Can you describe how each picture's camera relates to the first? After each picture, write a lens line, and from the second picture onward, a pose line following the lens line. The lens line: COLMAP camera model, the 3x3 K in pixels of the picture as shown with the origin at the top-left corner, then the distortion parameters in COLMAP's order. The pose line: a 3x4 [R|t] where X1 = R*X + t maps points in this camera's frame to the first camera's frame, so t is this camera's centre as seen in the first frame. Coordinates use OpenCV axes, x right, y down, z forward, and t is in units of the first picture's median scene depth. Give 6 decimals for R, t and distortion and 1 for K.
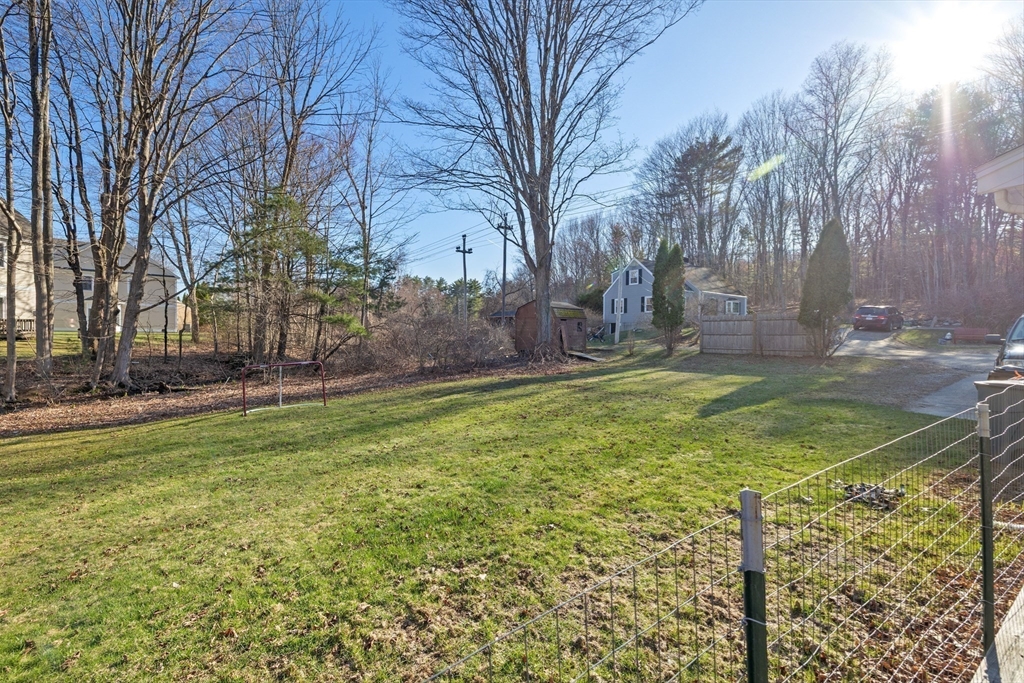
lens RADIAL K [[429.5, 0, 509.5], [0, 429.5, 339.9], [0, 0, 1]] dist [0.002561, -0.001186]
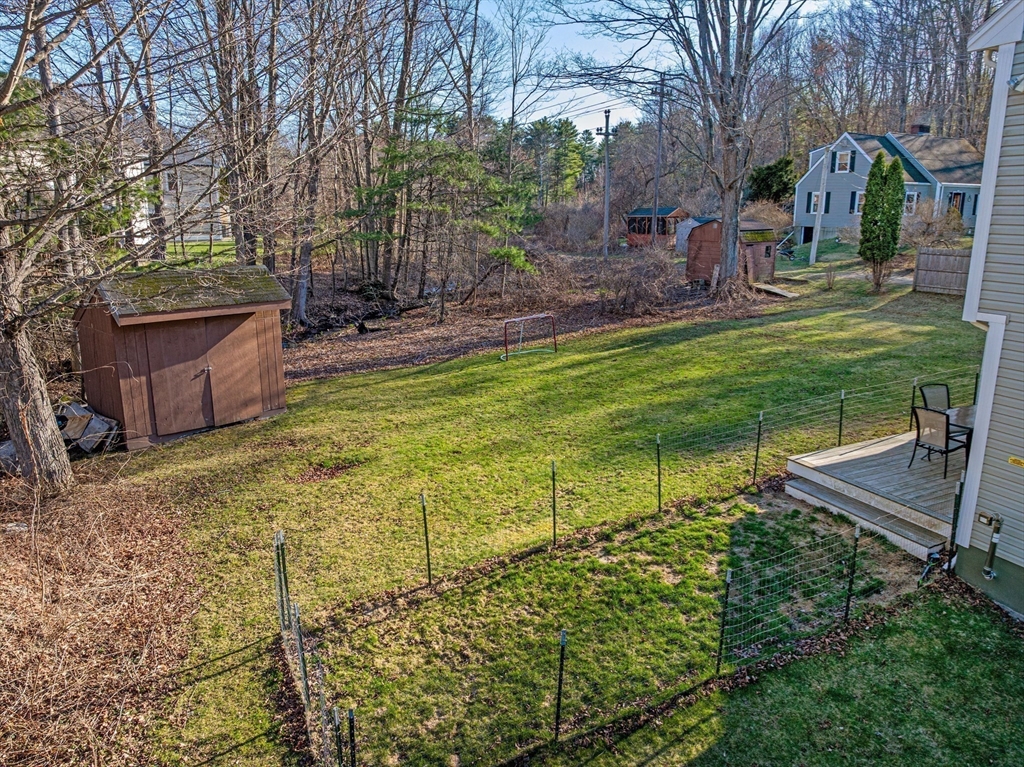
lens RADIAL K [[752.8, 0, 512.4], [0, 752.8, 379.2], [0, 0, 1]] dist [-0.028866, -0.002962]
pose [[0.992991, 0.020551, -0.116393, -0.114670], [0.005805, 0.975100, 0.221692, -0.086623], [0.118051, -0.220813, 0.968145, -0.379315]]
